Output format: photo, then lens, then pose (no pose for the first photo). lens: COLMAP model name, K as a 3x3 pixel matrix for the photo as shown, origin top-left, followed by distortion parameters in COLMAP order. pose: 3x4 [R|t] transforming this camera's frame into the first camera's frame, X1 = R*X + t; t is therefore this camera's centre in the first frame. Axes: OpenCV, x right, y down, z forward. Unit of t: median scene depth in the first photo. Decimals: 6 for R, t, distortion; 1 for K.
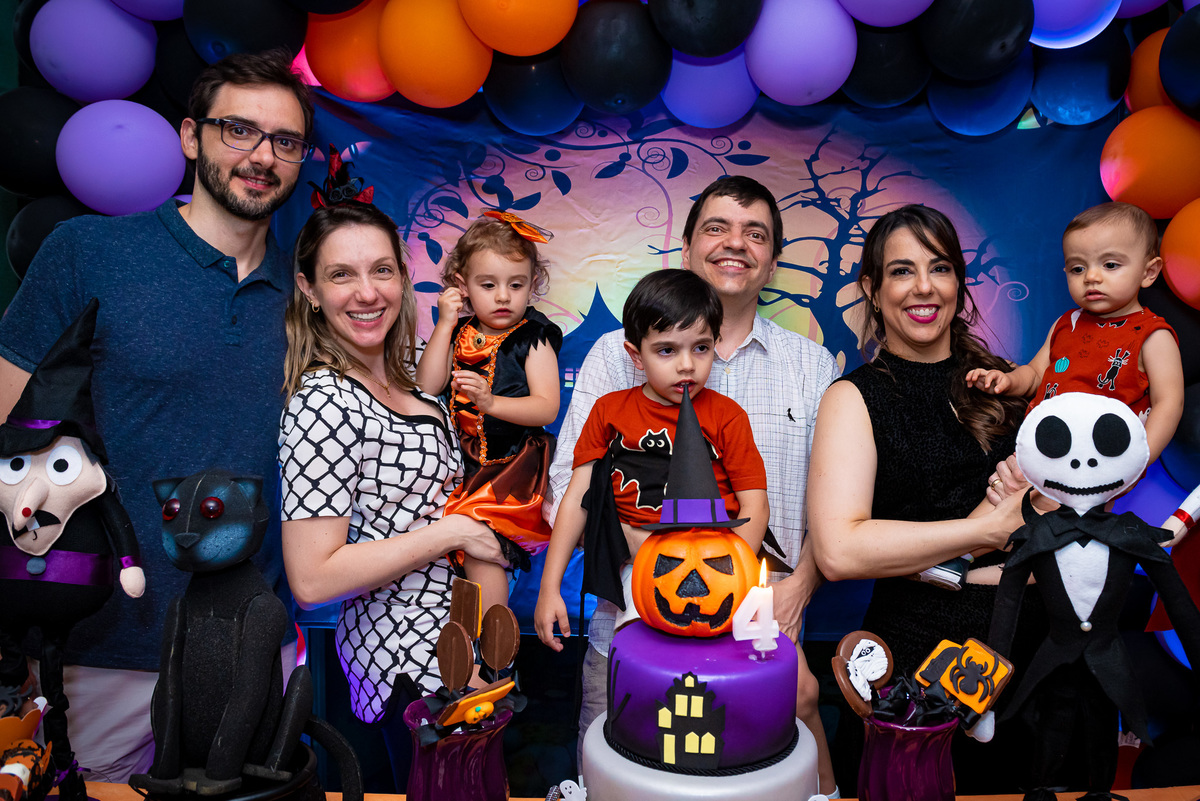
lens RADIAL K [[993.5, 0, 680.4], [0, 993.5, 393.8], [0, 0, 1]] dist [-0.041178, -0.013825]
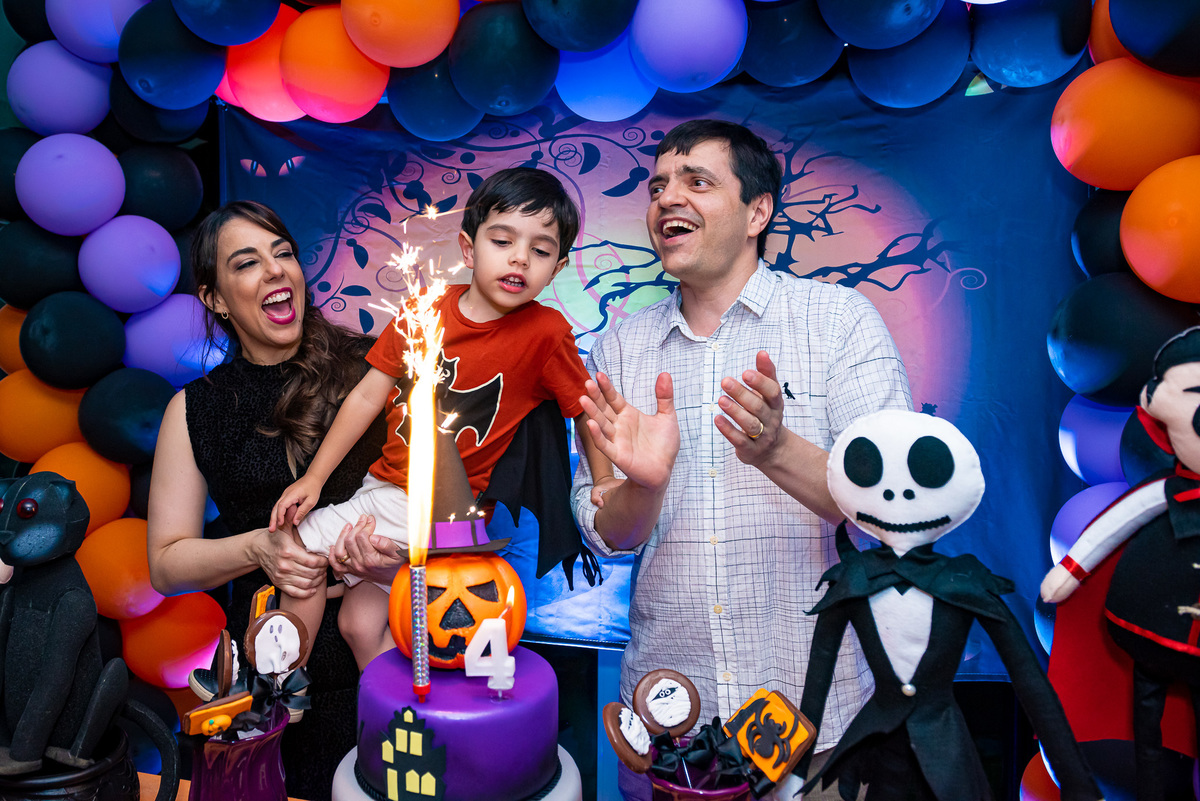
lens RADIAL K [[971.7, 0, 471.1], [0, 971.7, 340.3], [0, 0, 1]] dist [-0.048404, -0.010267]
pose [[0.957528, -0.010986, -0.288132, 0.288887], [-0.000387, 0.999224, -0.039386, -0.027520], [0.288341, 0.037825, 0.956780, 0.104722]]
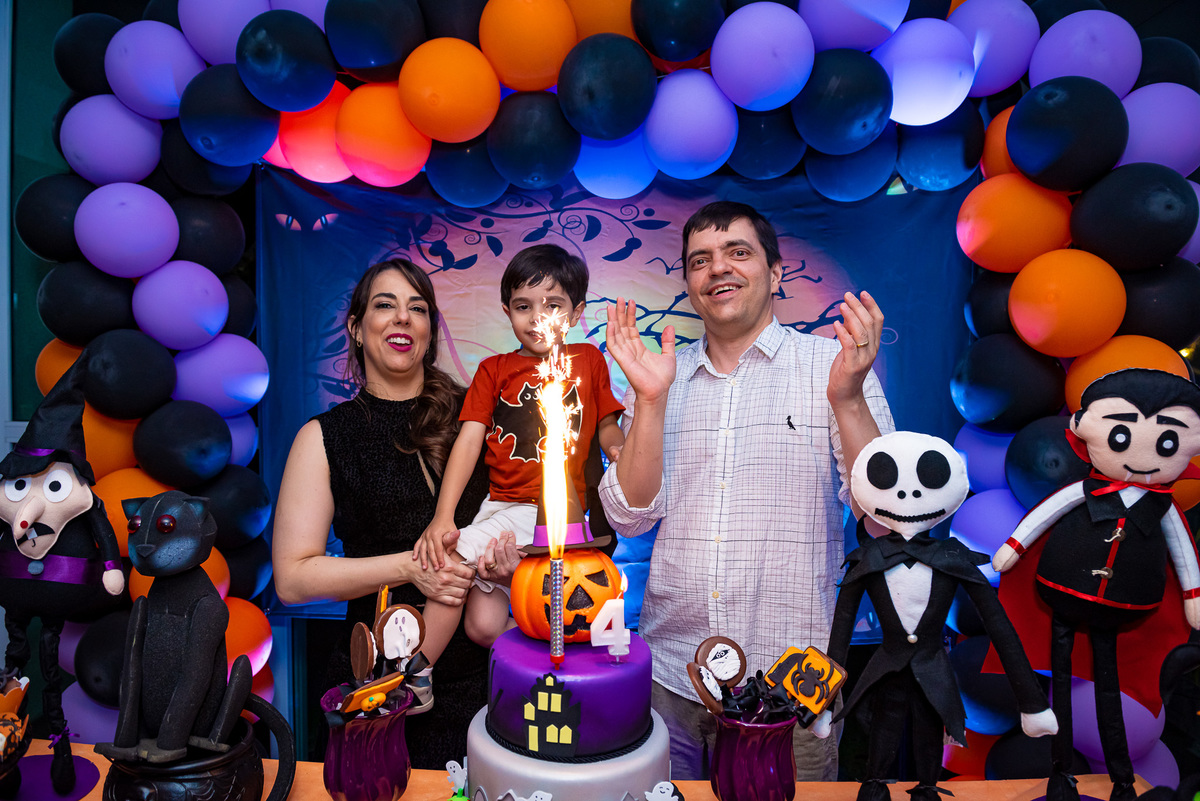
lens RADIAL K [[840.7, 0, 574.7], [0, 840.7, 403.8], [0, 0, 1]] dist [-0.052069, -0.003730]
pose [[0.997046, 0.002216, -0.076778, 0.097179], [-0.003378, 0.999882, -0.015019, -0.017064], [0.076736, 0.015234, 0.996935, 0.016972]]
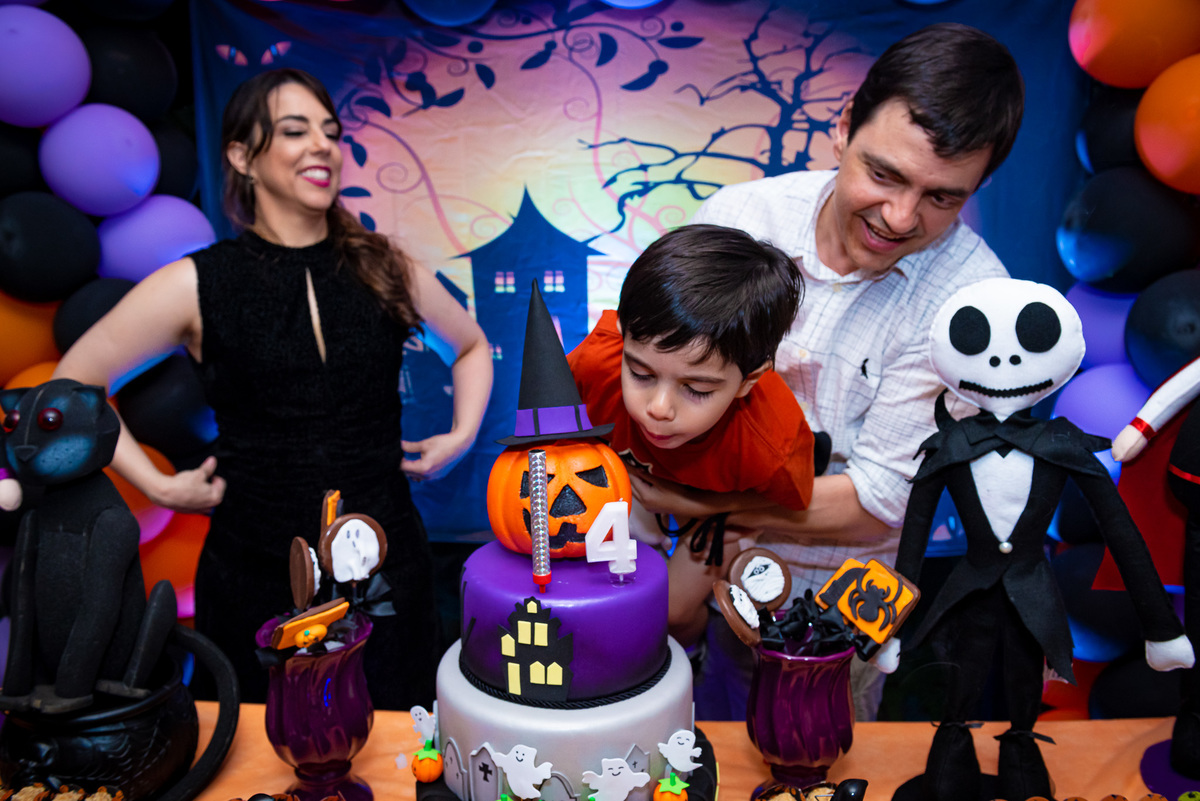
lens RADIAL K [[954.6, 0, 591.5], [0, 954.6, 396.2], [0, 0, 1]] dist [-0.046361, -0.004538]
pose [[0.994662, -0.008938, -0.102802, 0.132147], [0.018654, 0.995404, 0.093934, 0.016878], [0.101490, -0.095350, 0.990257, 0.143079]]
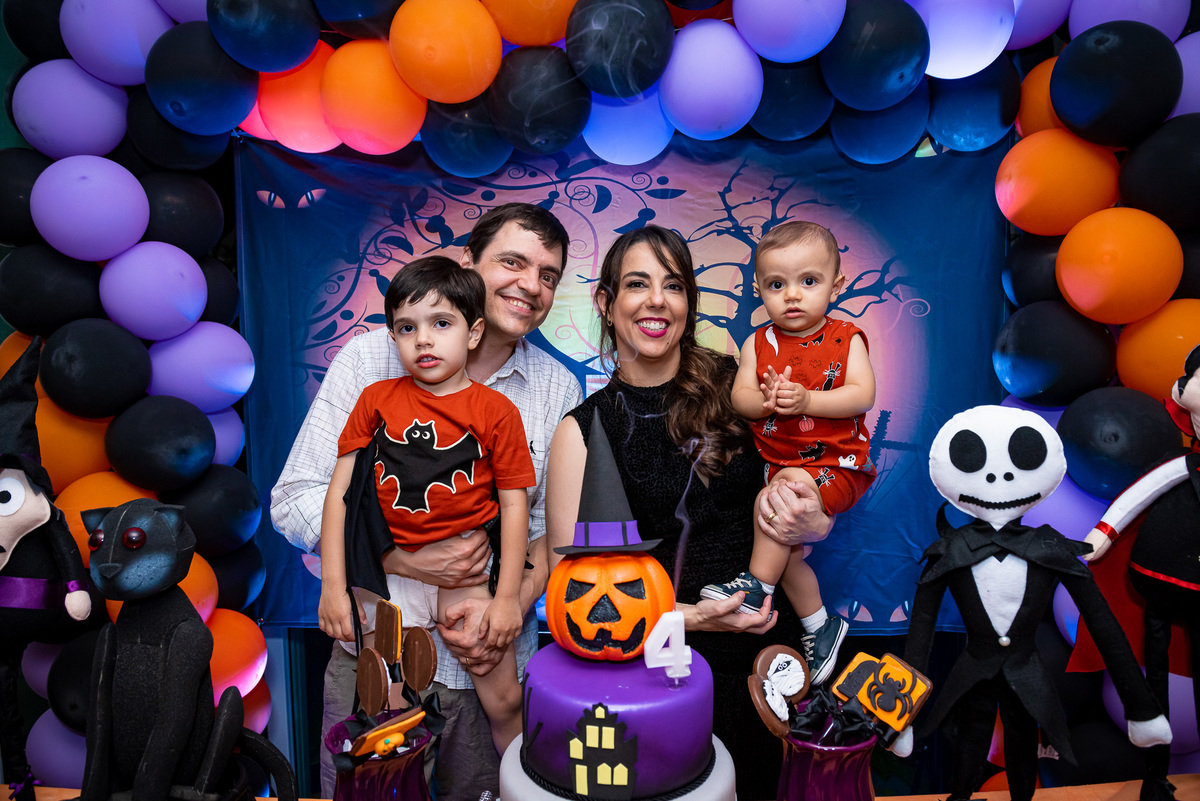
lens RADIAL K [[831.2, 0, 596.0], [0, 831.2, 402.1], [0, 0, 1]] dist [-0.054035, -0.002860]
pose [[0.998979, -0.023392, -0.038644, 0.037781], [0.023305, 0.999725, -0.002710, -0.011616], [0.038697, 0.001806, 0.999249, 0.159335]]
